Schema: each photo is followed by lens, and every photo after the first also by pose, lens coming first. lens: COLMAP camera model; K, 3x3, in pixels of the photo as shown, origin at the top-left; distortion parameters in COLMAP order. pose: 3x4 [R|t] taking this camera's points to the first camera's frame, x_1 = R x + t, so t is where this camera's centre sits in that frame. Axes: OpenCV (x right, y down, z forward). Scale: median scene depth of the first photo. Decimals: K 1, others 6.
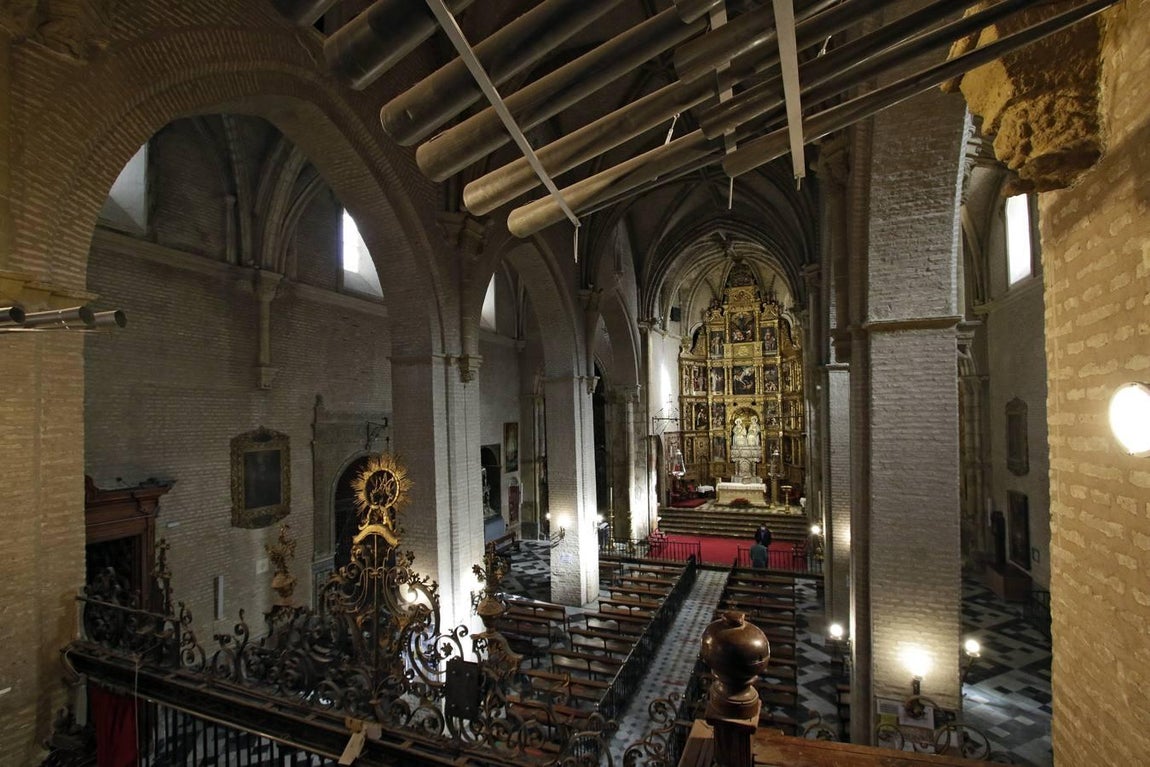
lens RADIAL K [[520.5, 0, 578.4], [0, 520.5, 394.5], [0, 0, 1]] dist [-0.010037, 0.000800]
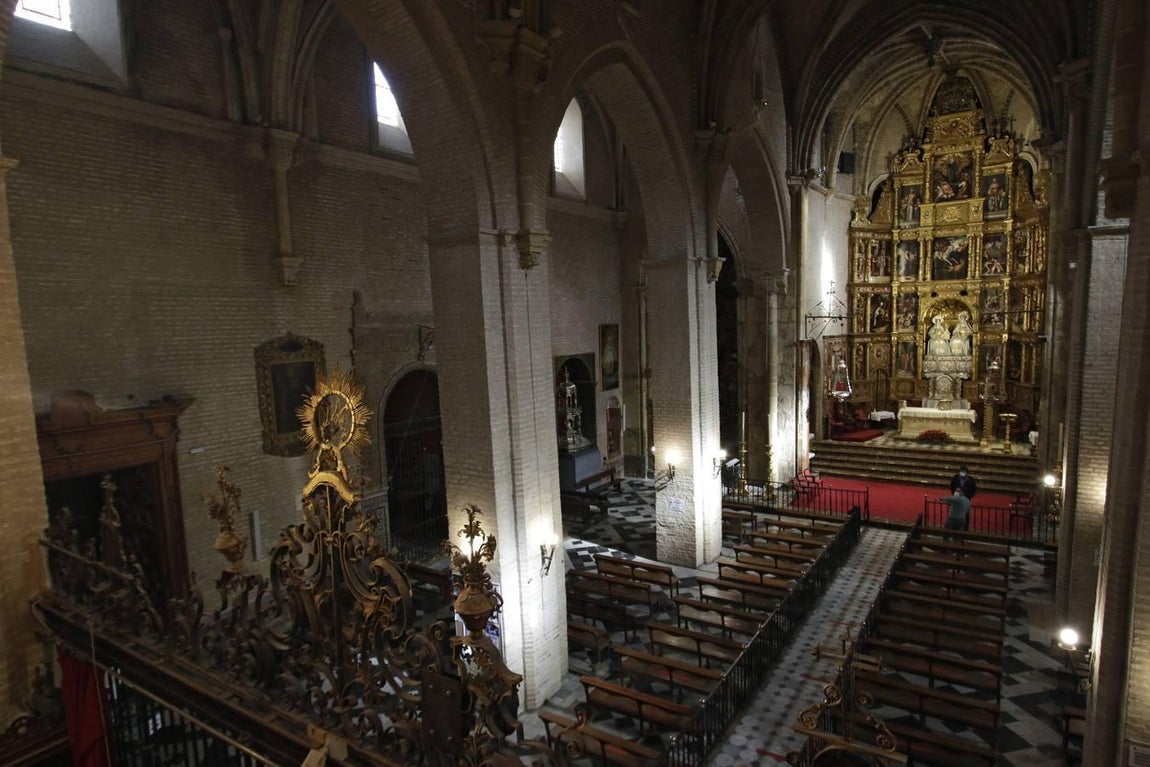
lens RADIAL K [[681.8, 0, 576.8], [0, 681.8, 388.5], [0, 0, 1]] dist [-0.005453, 0.004381]
pose [[0.981367, 0.007922, -0.191978, 0.023961], [0.020300, 0.989283, 0.144593, 0.003663], [0.191066, -0.145796, 0.970689, 0.043719]]
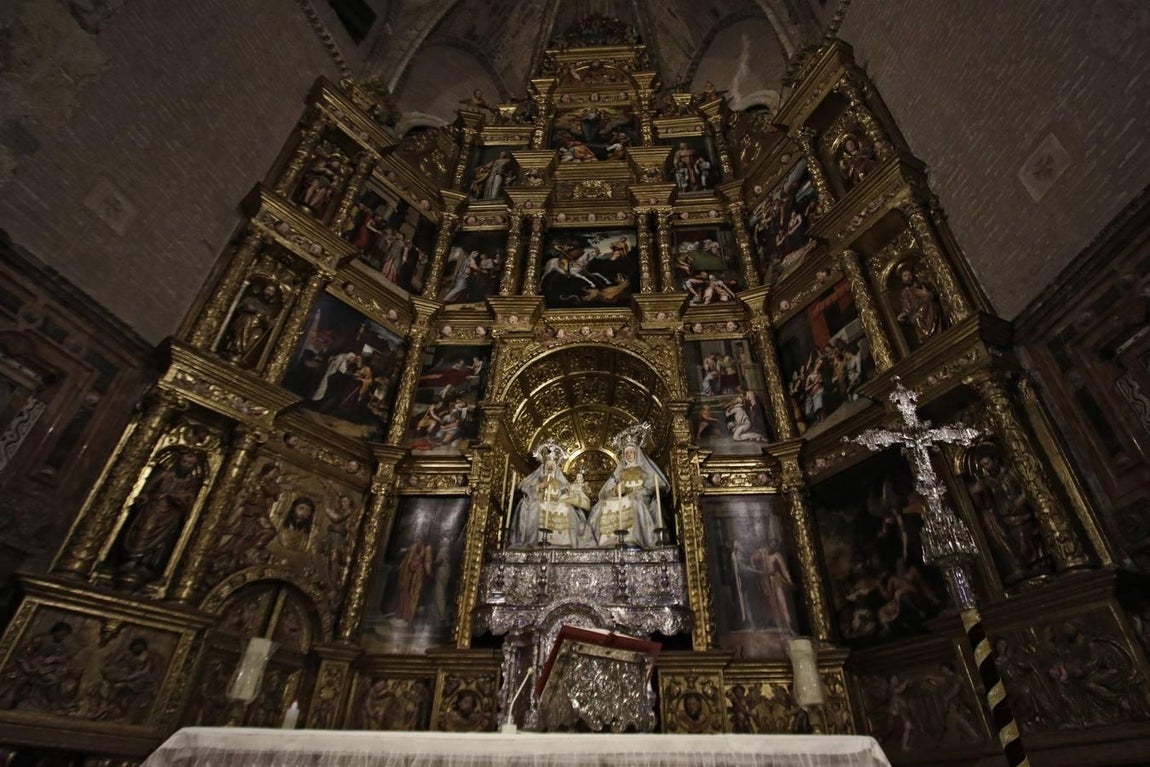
lens RADIAL K [[594.5, 0, 582.1], [0, 594.5, 401.3], [0, 0, 1]] dist [-0.012862, 0.000179]
pose [[0.941020, 0.231623, 0.246643, 0.461206], [-0.050413, 0.816799, -0.574715, 0.286697], [-0.334575, 0.528384, 0.780301, 1.446726]]
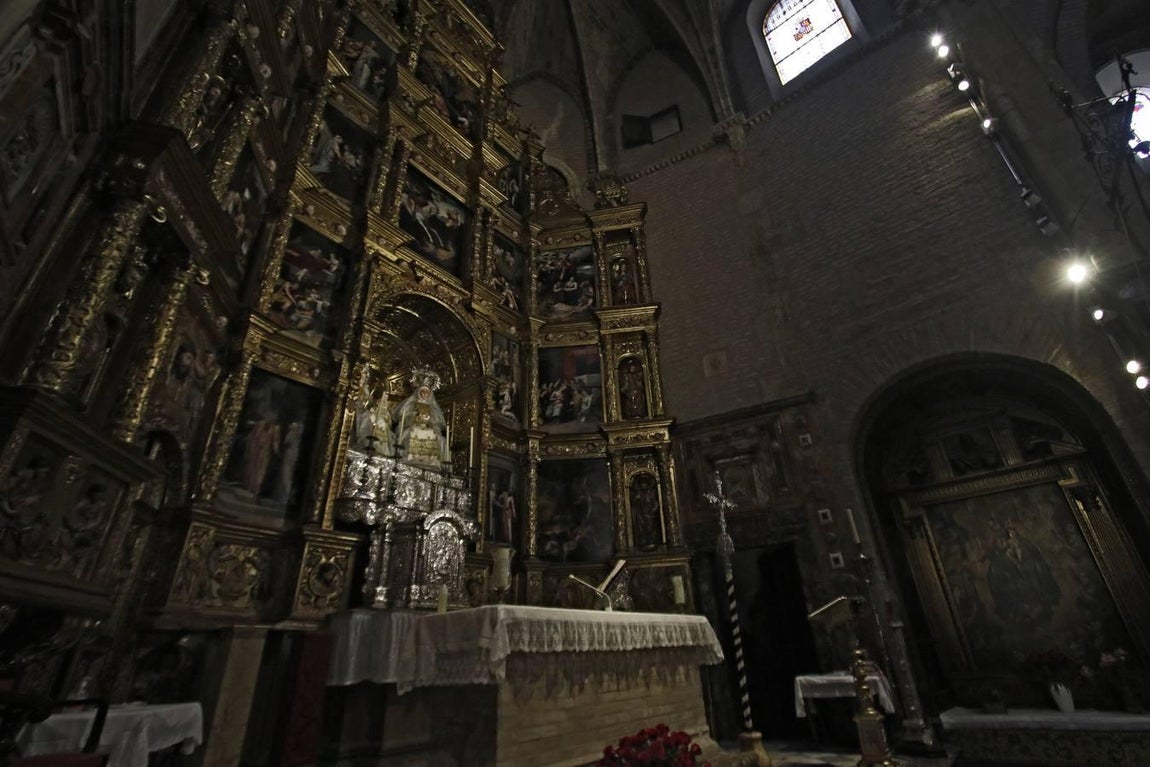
lens RADIAL K [[520.5, 0, 578.4], [0, 520.5, 394.5], [0, 0, 1]] dist [-0.010037, 0.000800]
pose [[0.282997, 0.448572, 0.847759, 0.273473], [0.011116, 0.882299, -0.470559, 0.294694], [-0.959056, 0.142590, 0.244702, 1.527824]]
